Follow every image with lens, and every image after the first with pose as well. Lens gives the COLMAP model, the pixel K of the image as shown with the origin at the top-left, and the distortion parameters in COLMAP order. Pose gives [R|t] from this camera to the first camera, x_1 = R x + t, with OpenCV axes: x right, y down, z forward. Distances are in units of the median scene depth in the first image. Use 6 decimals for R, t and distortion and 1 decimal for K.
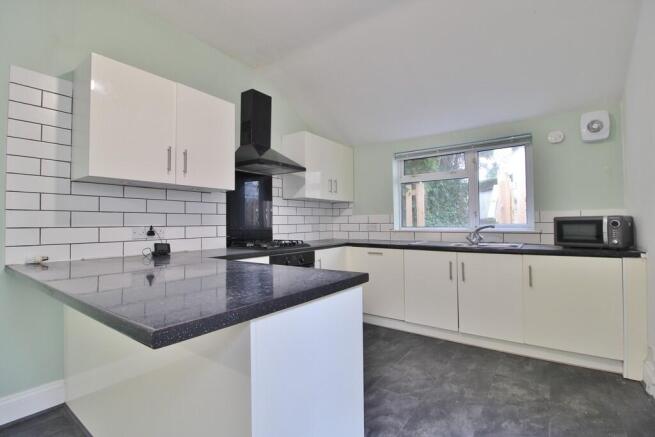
lens RADIAL K [[306.2, 0, 324.4], [0, 306.2, 218.0], [0, 0, 1]] dist [-0.001256, -0.000298]
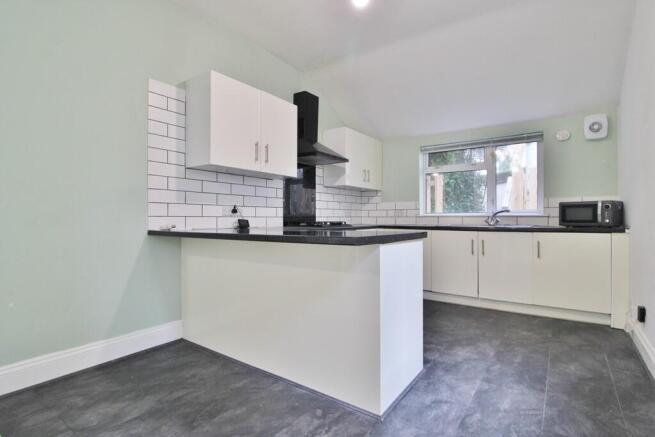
lens RADIAL K [[329.1, 0, 327.5], [0, 329.1, 218.5], [0, 0, 1]] dist [0.013967, 0.000097]
pose [[0.999867, 0.009157, 0.013494, -0.181634], [-0.009406, 0.999784, 0.018525, 0.044777], [-0.013322, -0.018649, 0.999737, -0.295932]]
